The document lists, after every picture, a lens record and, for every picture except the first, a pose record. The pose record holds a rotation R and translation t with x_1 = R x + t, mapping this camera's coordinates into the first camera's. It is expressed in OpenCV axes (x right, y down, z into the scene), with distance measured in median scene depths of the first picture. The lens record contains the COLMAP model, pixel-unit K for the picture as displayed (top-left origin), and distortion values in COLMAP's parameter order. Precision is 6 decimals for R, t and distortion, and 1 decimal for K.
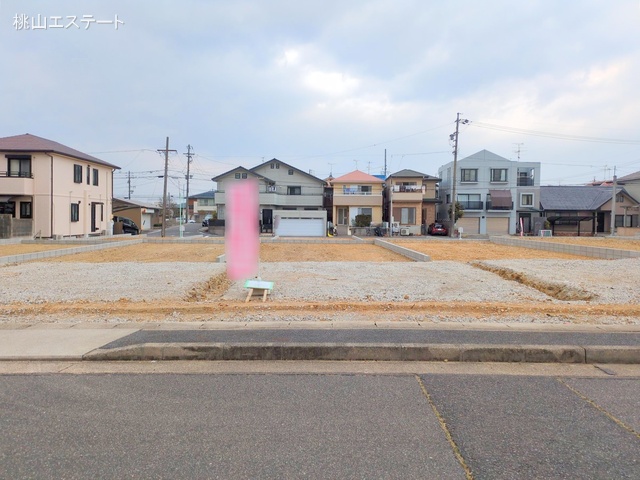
lens RADIAL K [[467.7, 0, 331.8], [0, 467.7, 225.0], [0, 0, 1]] dist [0.028556, -0.010857]
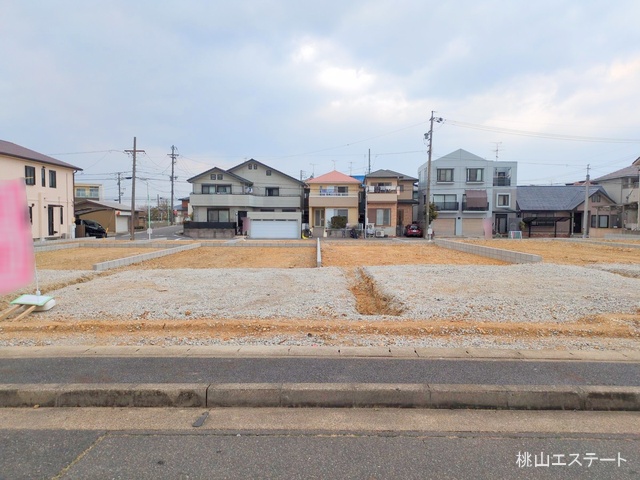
lens RADIAL K [[467.7, 0, 344.4], [0, 467.7, 249.1], [0, 0, 1]] dist [0.028556, -0.010857]
pose [[0.999967, -0.003947, -0.007098, 0.163003], [0.004306, 0.998678, 0.051232, -0.006915], [0.006886, -0.051261, 0.998662, 0.034300]]
